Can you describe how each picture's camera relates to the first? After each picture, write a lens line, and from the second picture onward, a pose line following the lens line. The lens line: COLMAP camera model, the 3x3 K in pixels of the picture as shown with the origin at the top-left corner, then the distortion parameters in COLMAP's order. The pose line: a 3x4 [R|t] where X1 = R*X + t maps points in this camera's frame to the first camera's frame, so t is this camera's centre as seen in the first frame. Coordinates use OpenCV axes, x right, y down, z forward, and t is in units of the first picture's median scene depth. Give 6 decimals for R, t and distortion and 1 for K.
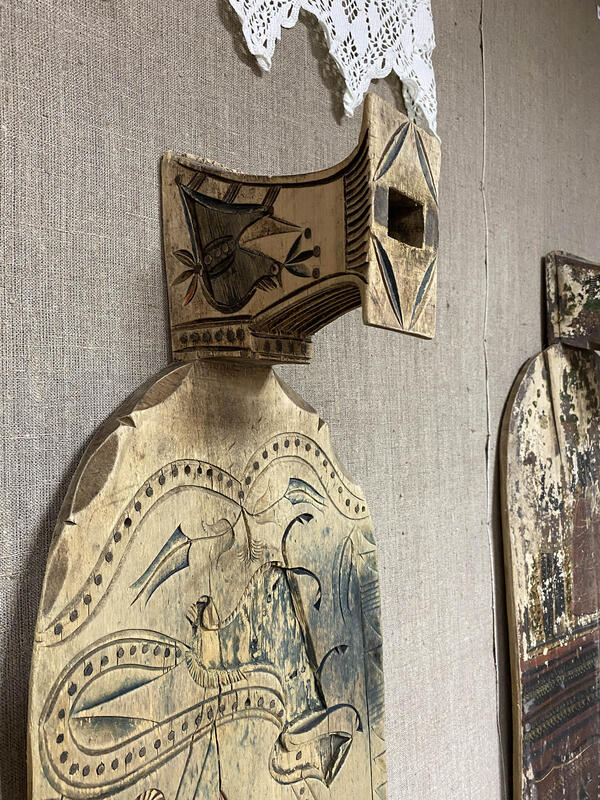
lens RADIAL K [[619.4, 0, 300.0], [0, 619.4, 400.0], [0, 0, 1]] dist [0.011841, -0.000926]
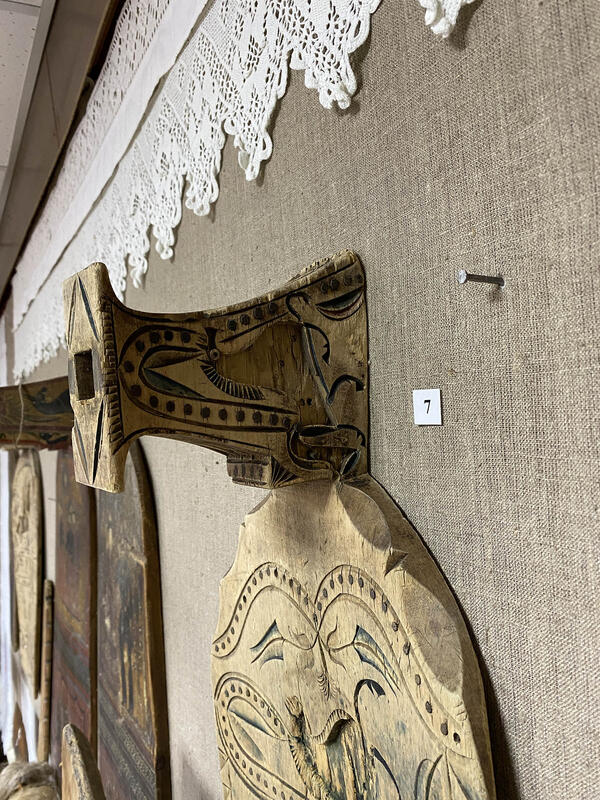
lens RADIAL K [[613.7, 0, 300.0], [0, 613.7, 400.0], [0, 0, 1]] dist [-0.006272, -0.003364]
pose [[-0.221668, 0.005108, -0.975109, 0.478050], [0.087095, 0.996093, -0.014581, -0.096079], [0.971225, -0.088159, -0.221247, 0.714494]]
